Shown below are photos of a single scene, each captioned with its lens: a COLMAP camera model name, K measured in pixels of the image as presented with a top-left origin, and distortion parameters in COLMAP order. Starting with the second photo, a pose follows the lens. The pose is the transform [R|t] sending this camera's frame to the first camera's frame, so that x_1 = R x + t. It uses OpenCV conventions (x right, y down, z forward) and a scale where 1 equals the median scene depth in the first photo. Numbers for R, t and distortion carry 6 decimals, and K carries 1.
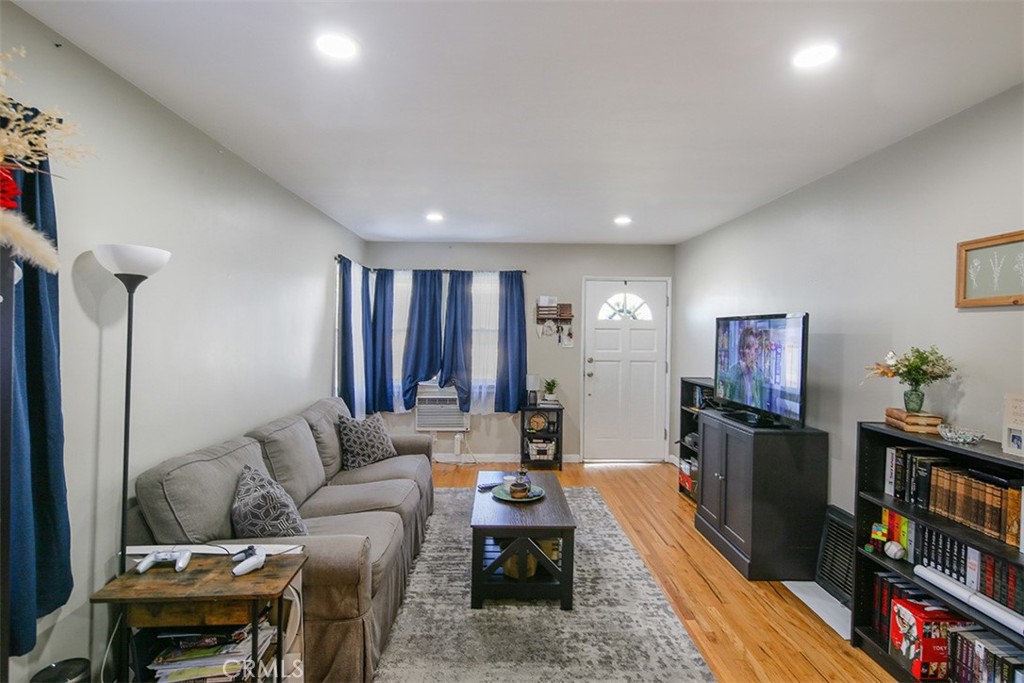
lens RADIAL K [[503.5, 0, 512.6], [0, 503.5, 343.2], [0, 0, 1]] dist [0.009416, -0.004960]
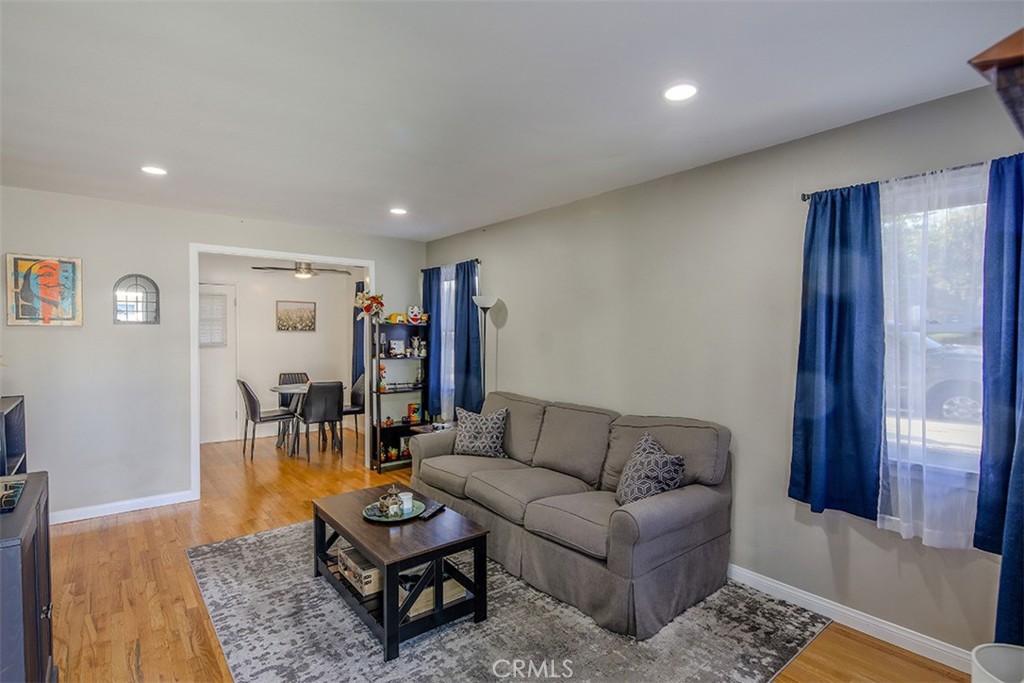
lens RADIAL K [[503.5, 0, 513.6], [0, 503.5, 345.0], [0, 0, 1]] dist [0.009416, -0.004960]
pose [[-0.793398, 0.002078, -0.608699, 0.418175], [-0.026879, 0.998899, 0.038444, -0.032668], [0.608109, 0.046862, -0.792469, 1.989539]]
